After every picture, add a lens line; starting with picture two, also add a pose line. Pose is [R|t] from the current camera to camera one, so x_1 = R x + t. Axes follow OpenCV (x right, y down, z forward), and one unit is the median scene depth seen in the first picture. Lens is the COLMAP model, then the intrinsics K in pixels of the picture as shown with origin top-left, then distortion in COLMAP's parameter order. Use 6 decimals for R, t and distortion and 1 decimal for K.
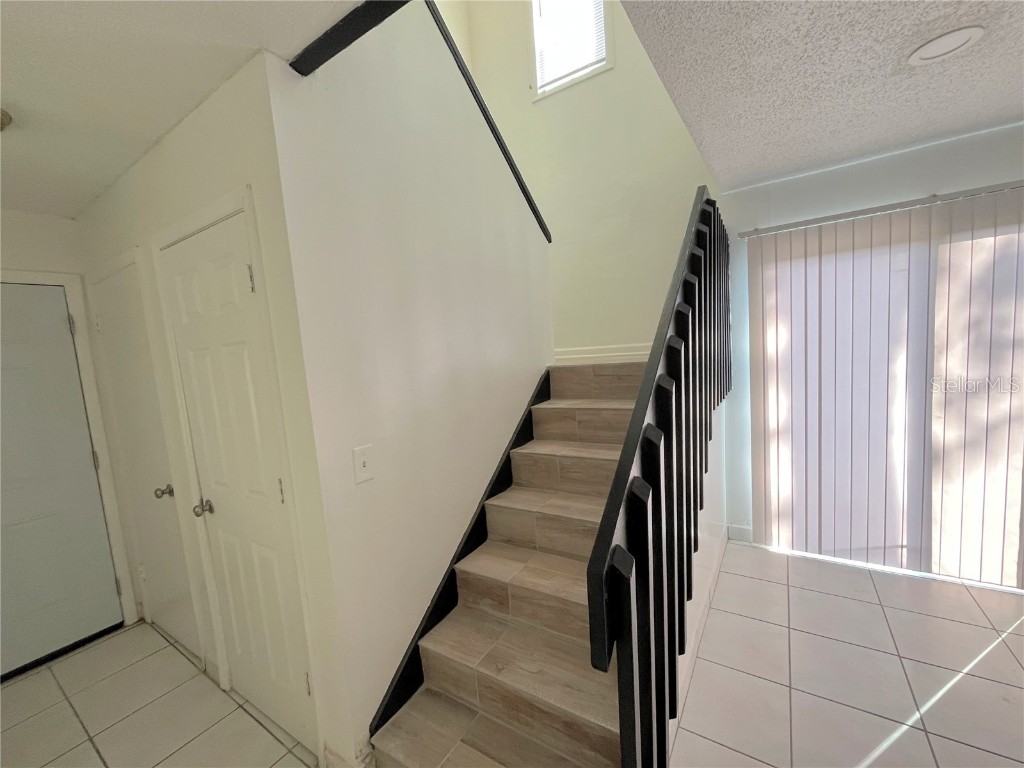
lens RADIAL K [[415.5, 0, 511.7], [0, 415.5, 387.8], [0, 0, 1]] dist [-0.001710, 0.000263]
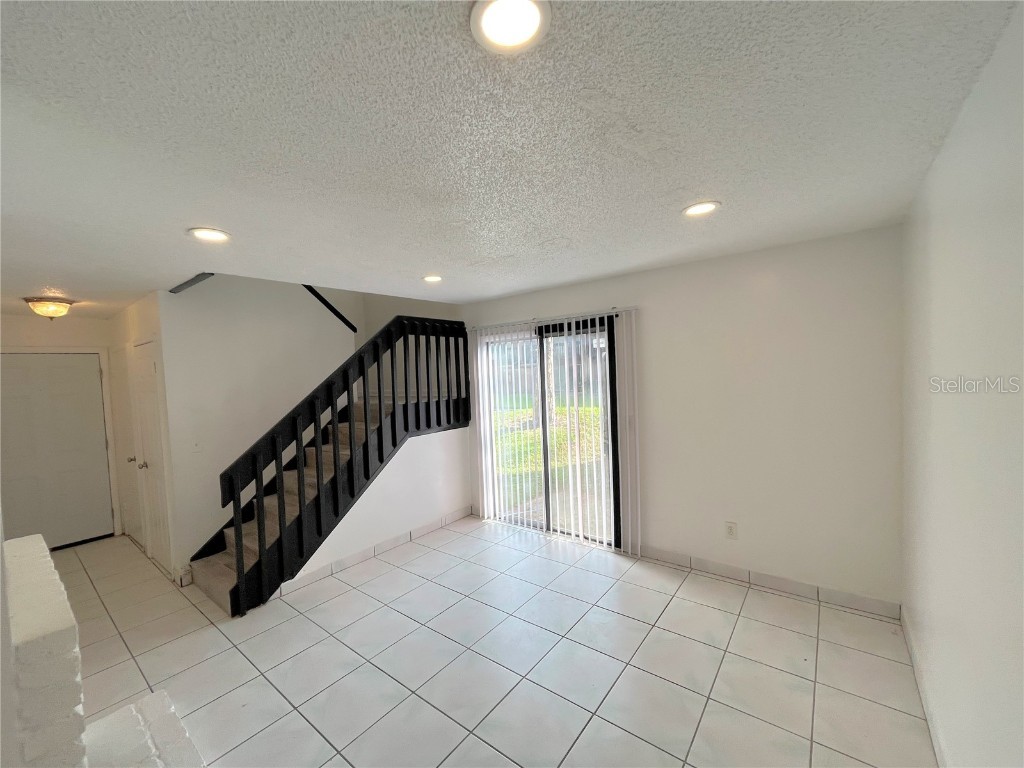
lens RADIAL K [[415.5, 0, 506.5], [0, 415.5, 384.9], [0, 0, 1]] dist [-0.001710, 0.000263]
pose [[0.995599, 0.027416, -0.089615, 1.002528], [-0.032573, 0.997865, -0.056601, -0.049295], [0.087871, 0.059271, 0.994367, -0.760531]]
